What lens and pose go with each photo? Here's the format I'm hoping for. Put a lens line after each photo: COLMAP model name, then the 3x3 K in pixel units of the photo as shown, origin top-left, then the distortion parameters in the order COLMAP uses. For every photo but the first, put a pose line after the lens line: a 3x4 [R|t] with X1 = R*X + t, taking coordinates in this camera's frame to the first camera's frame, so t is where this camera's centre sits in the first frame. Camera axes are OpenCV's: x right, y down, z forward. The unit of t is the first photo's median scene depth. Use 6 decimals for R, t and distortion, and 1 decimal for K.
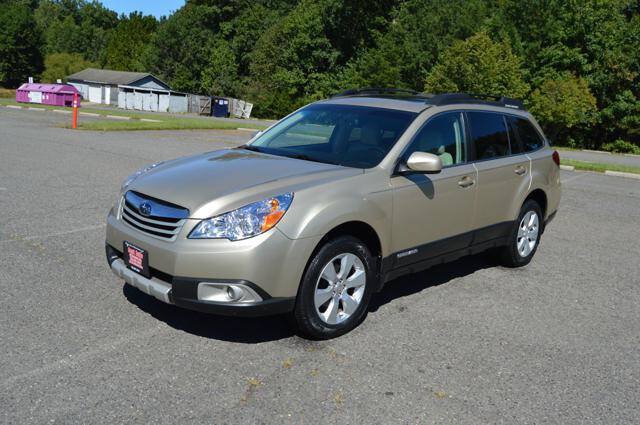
lens RADIAL K [[567.8, 0, 330.9], [0, 567.8, 212.2], [0, 0, 1]] dist [-0.077109, 0.017608]
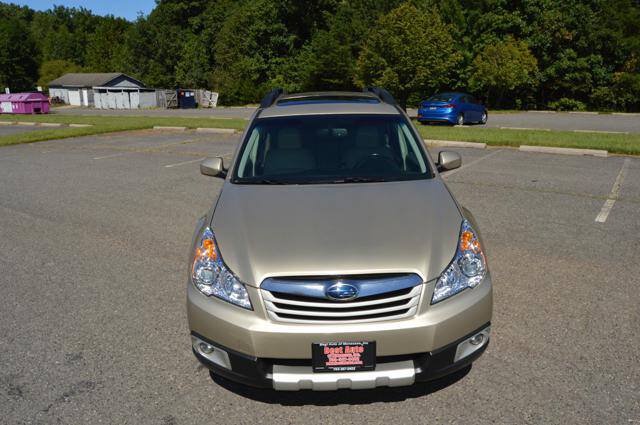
lens RADIAL K [[507.0, 0, 327.2], [0, 507.0, 210.1], [0, 0, 1]] dist [-0.089504, 0.028500]
pose [[0.995948, -0.089933, -0.000627, 0.050112], [0.089811, 0.994182, 0.059465, -0.013201], [-0.004724, -0.059280, 0.998230, 0.057373]]
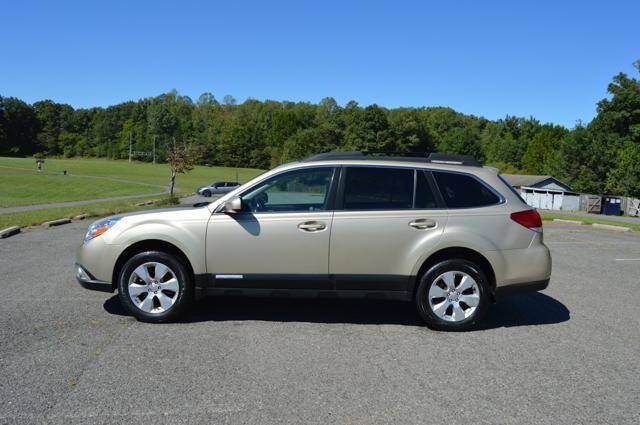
lens RADIAL K [[507.0, 0, 327.2], [0, 507.0, 210.1], [0, 0, 1]] dist [-0.089504, 0.028500]
pose [[0.702302, -0.002151, -0.711876, 0.084103], [-0.128033, 0.983307, -0.129283, 0.003504], [0.700271, 0.181939, 0.690303, 0.027885]]
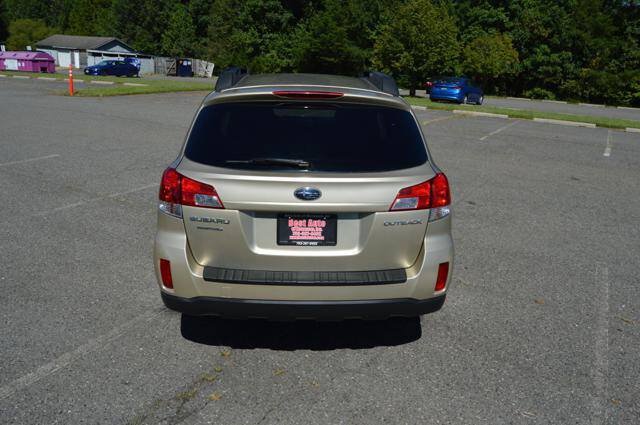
lens RADIAL K [[507.0, 0, 327.2], [0, 507.0, 210.1], [0, 0, 1]] dist [-0.089504, 0.028500]
pose [[0.995115, -0.050203, 0.085005, -0.017103], [0.041071, 0.993522, 0.105957, -0.002183], [-0.089774, -0.101949, 0.990731, -0.017836]]
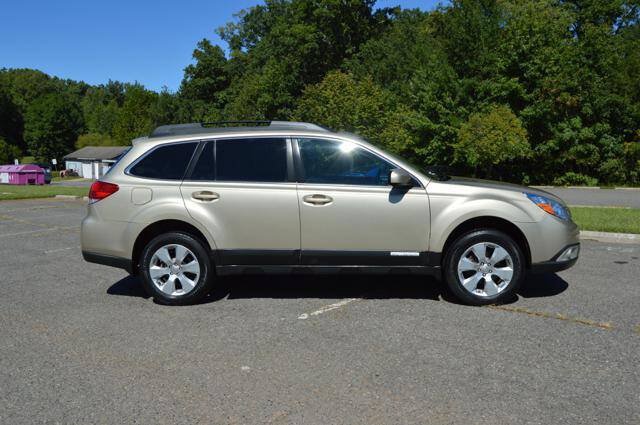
lens RADIAL K [[561.4, 0, 324.1], [0, 561.4, 210.1], [0, 0, 1]] dist [-0.073800, 0.002899]
pose [[0.990170, -0.074585, -0.118321, 0.172303], [0.061638, 0.992068, -0.109550, 0.004680], [0.125554, 0.101180, 0.986914, 0.050220]]
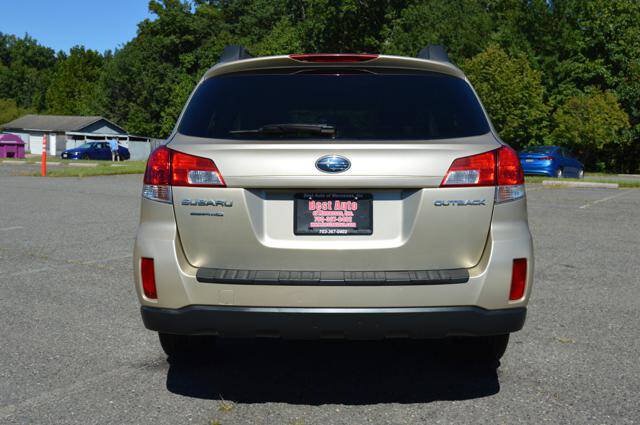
lens RADIAL K [[684.3, 0, 332.2], [0, 684.3, 207.8], [0, 0, 1]] dist [-0.062311, -0.004358]
pose [[0.997900, -0.058076, 0.028683, -0.016458], [0.060547, 0.993680, -0.094524, 0.009181], [-0.023012, 0.096062, 0.995109, -0.019460]]
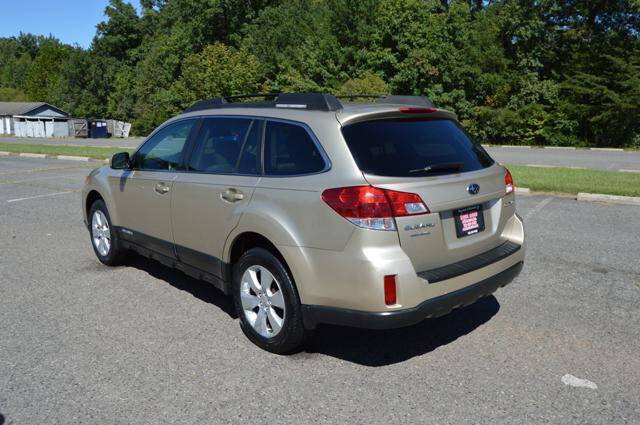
lens RADIAL K [[534.5, 0, 330.8], [0, 534.5, 210.0], [0, 0, 1]] dist [-0.079795, 0.016028]
pose [[0.996608, -0.076301, 0.030822, 0.217652], [0.076741, 0.996961, -0.013375, 0.016126], [-0.029708, 0.015695, 0.999435, -0.011188]]
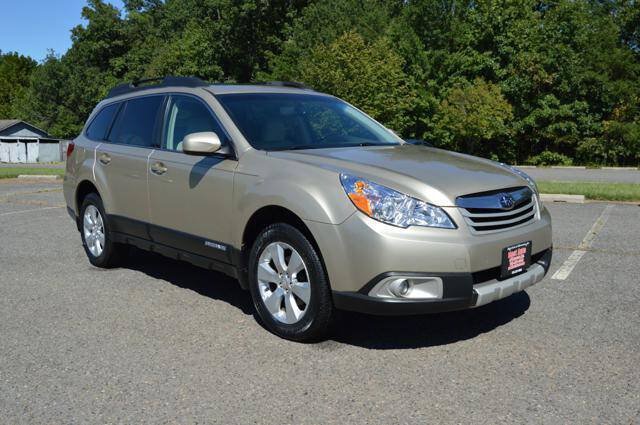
lens RADIAL K [[601.1, 0, 332.4], [0, 601.1, 208.1], [0, 0, 1]] dist [-0.072014, 0.015309]
pose [[0.991947, -0.086356, 0.092650, 0.071528], [0.092976, 0.993227, -0.069683, -0.005676], [-0.086005, 0.077736, 0.993257, 0.084381]]
